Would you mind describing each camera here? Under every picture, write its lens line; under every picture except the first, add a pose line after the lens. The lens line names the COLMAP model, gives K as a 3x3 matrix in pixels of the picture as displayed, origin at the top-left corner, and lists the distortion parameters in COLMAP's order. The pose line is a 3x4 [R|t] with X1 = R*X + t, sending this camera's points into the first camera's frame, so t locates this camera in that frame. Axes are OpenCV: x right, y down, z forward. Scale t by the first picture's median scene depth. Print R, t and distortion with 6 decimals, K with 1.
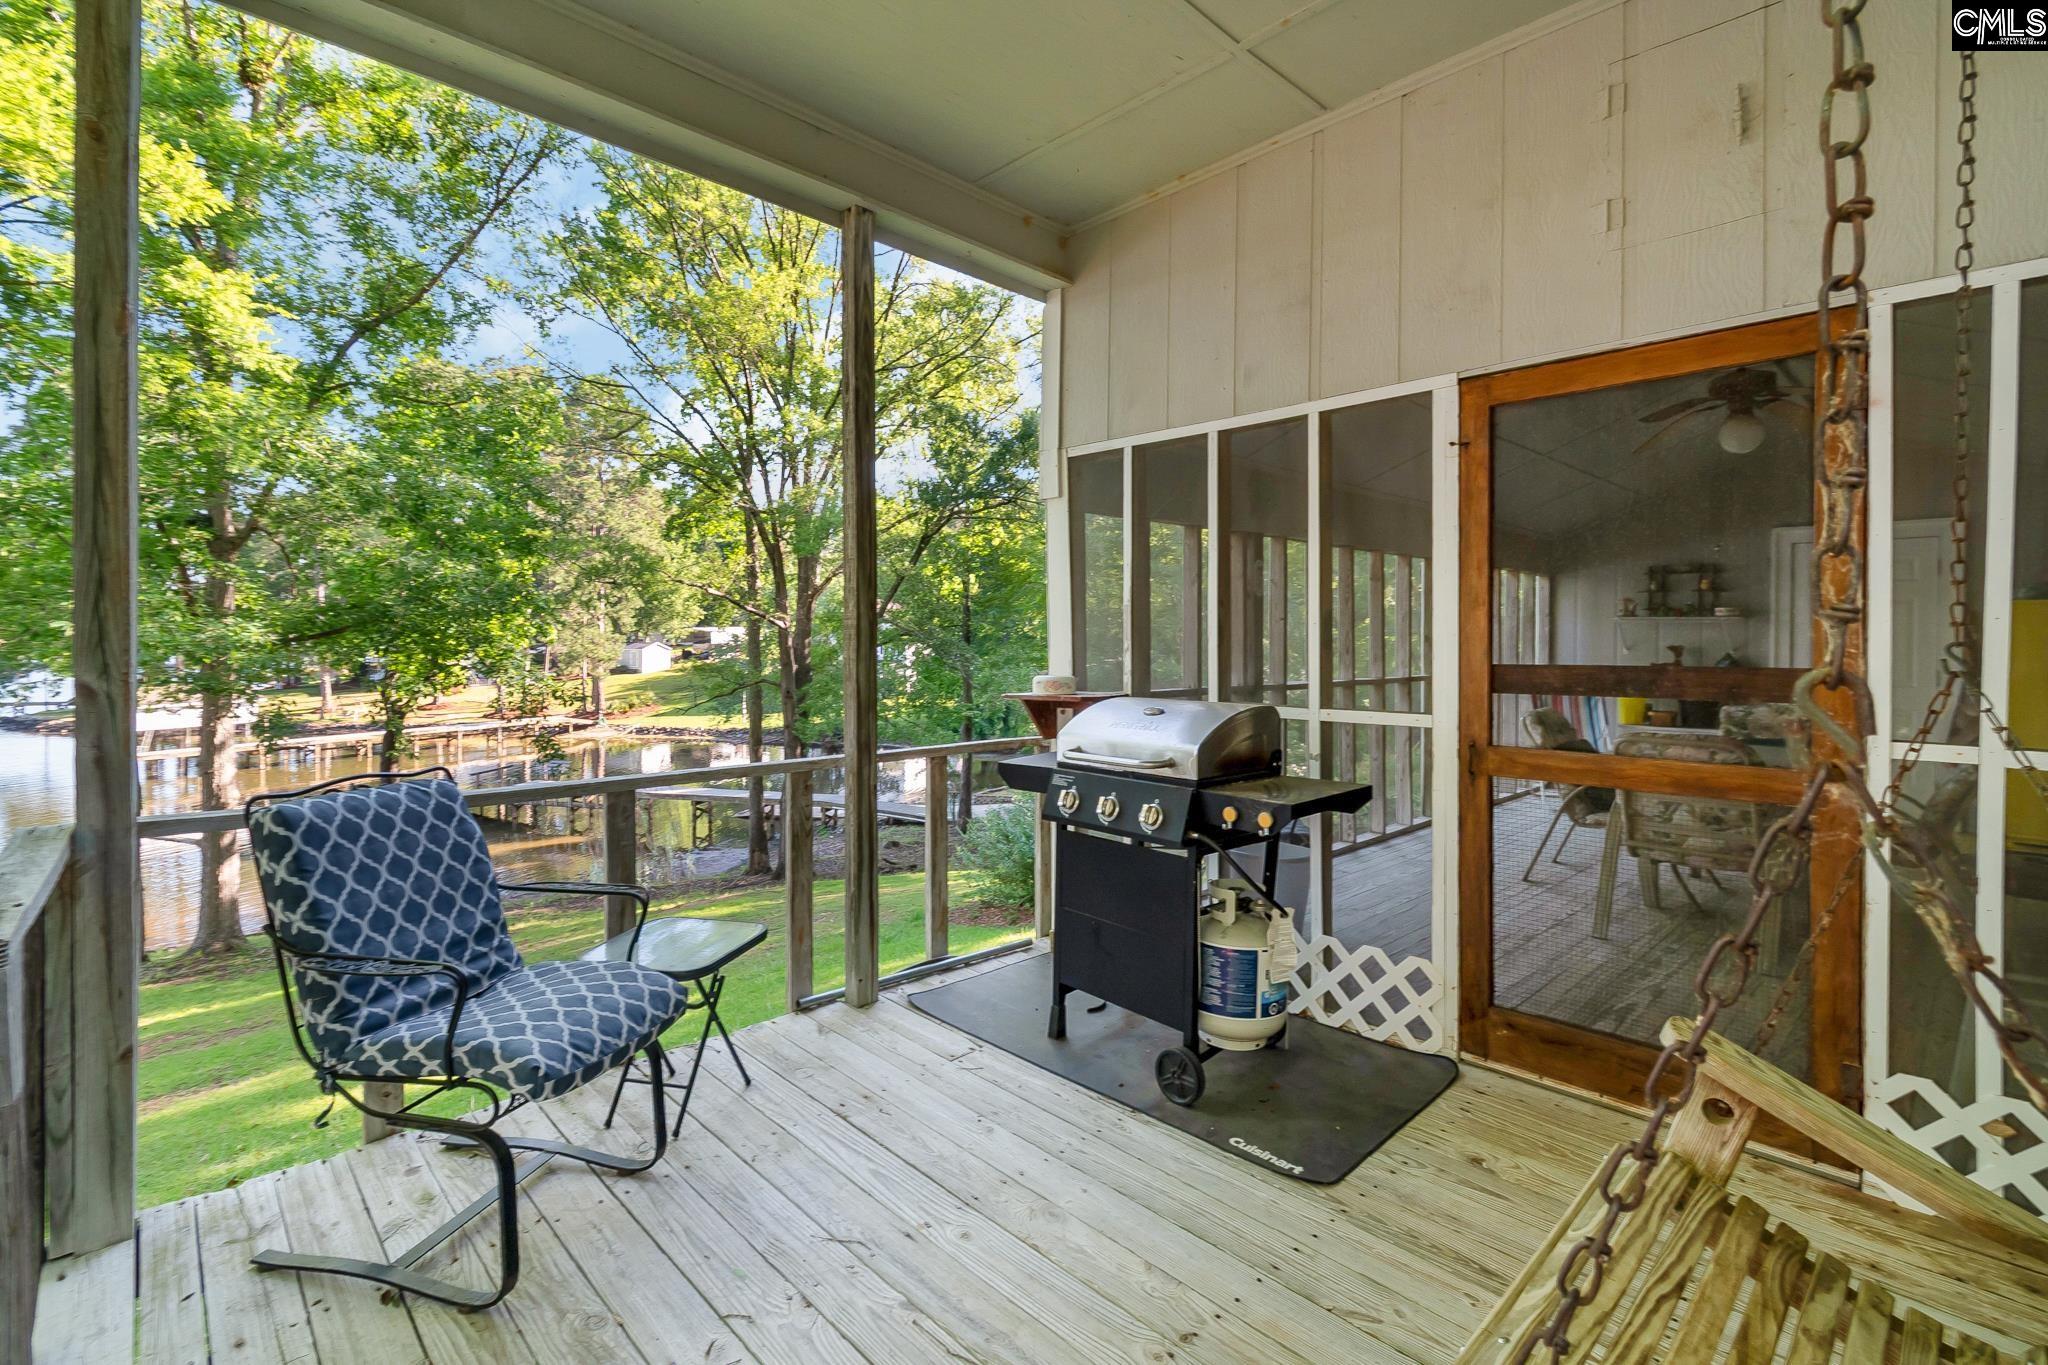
lens RADIAL K [[911.1, 0, 1042.5], [0, 911.1, 670.1], [0, 0, 1]] dist [0.000364, -0.000080]
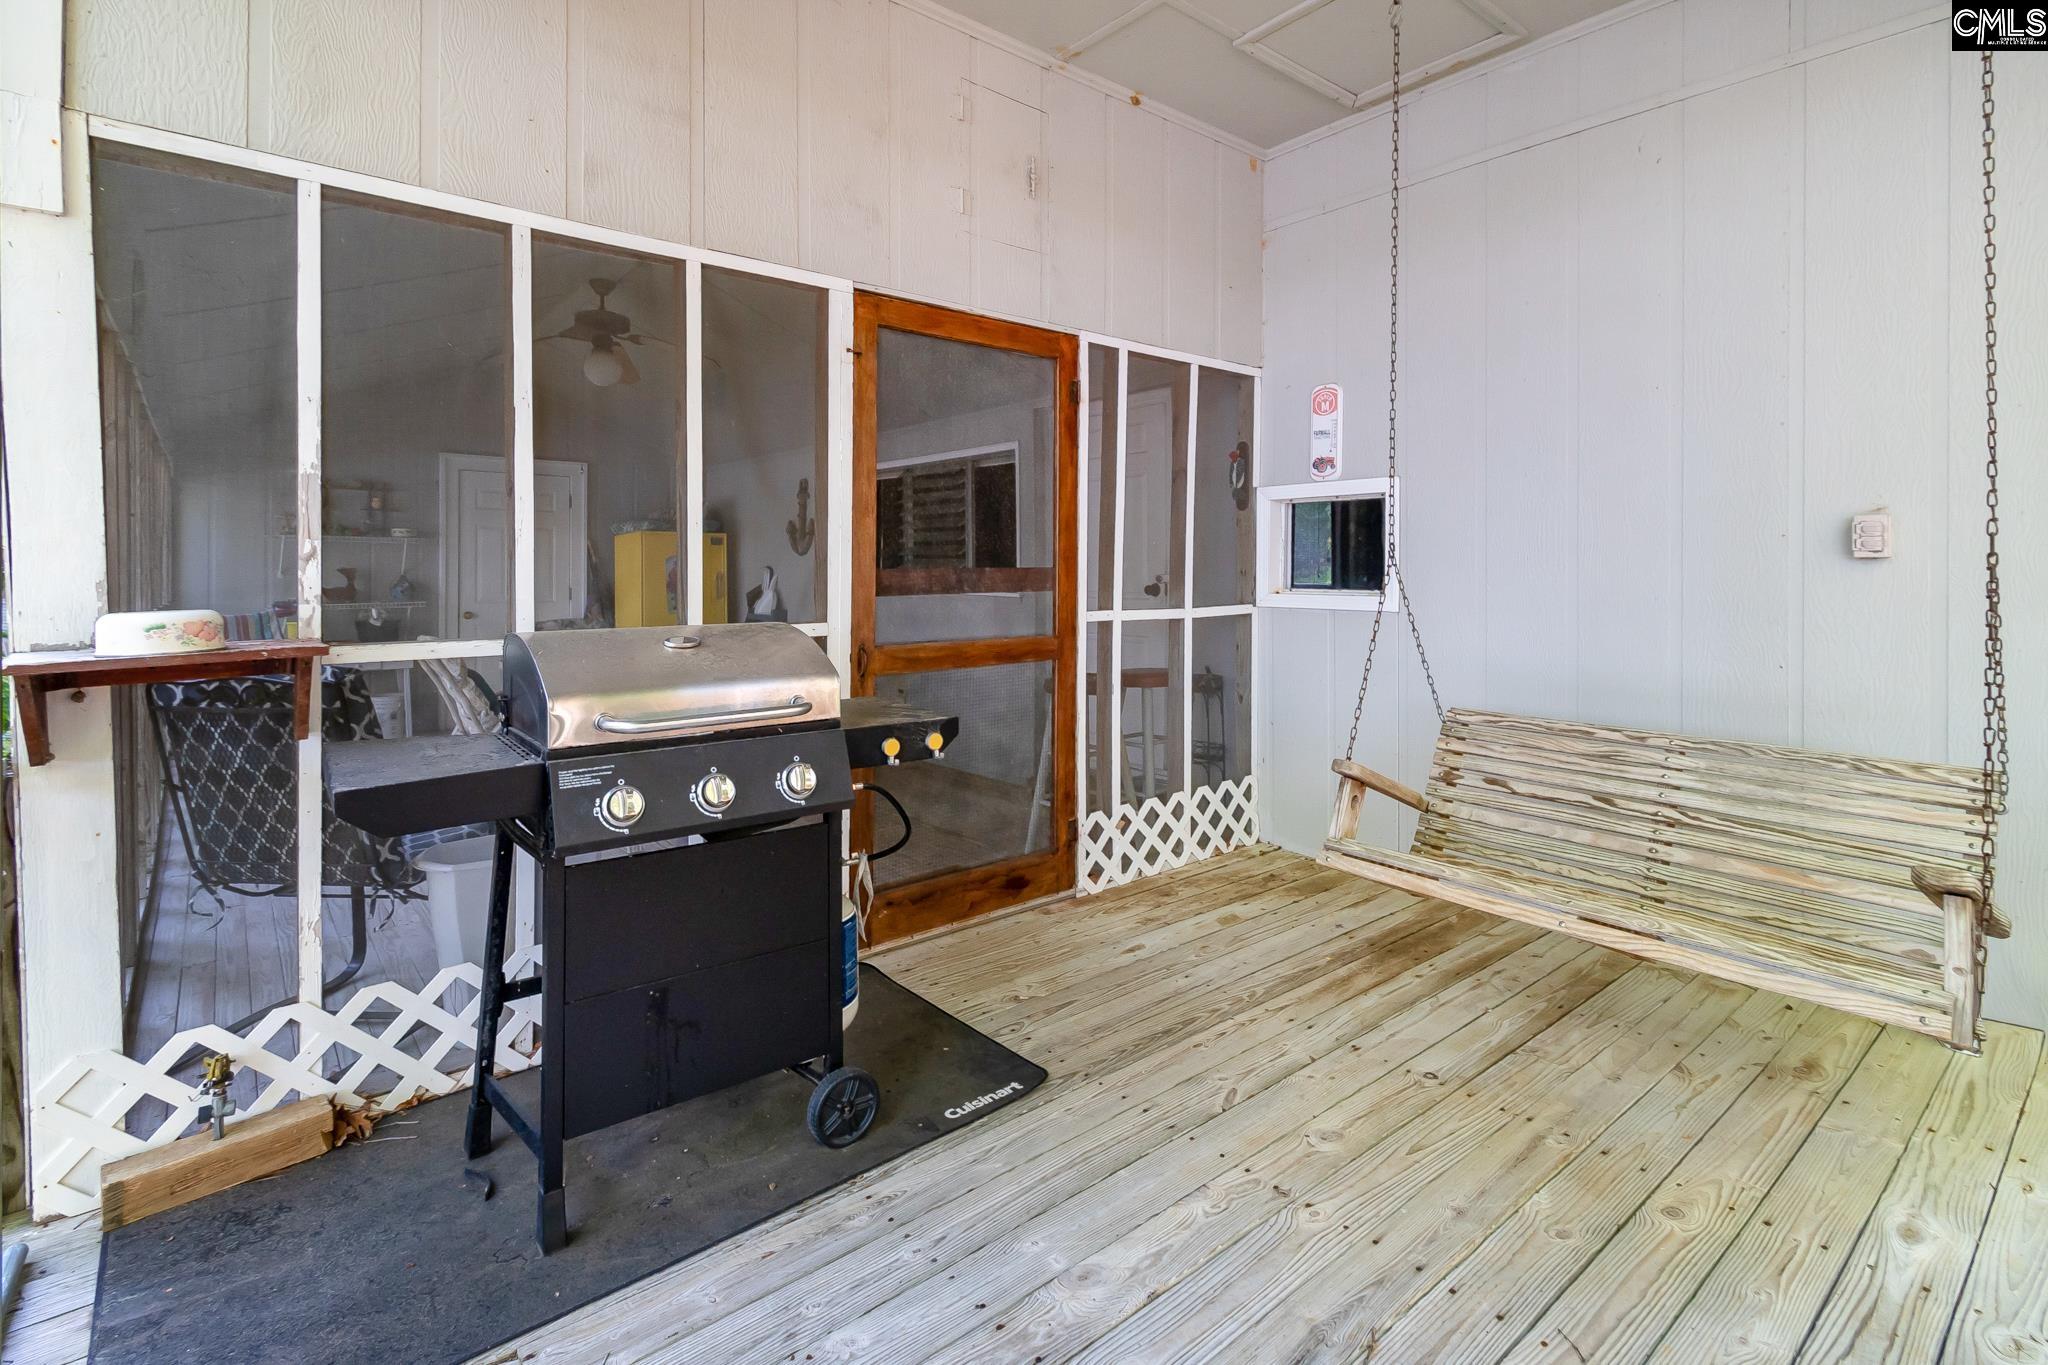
lens RADIAL K [[957.0, 0, 1023.1], [0, 957.0, 586.9], [0, 0, 1]] dist [0.001065, -0.000398]
pose [[0.097239, -0.020398, 0.995052, -0.597570], [0.036239, 0.999200, 0.016942, 0.002201], [-0.994601, 0.034412, 0.097901, 0.727106]]
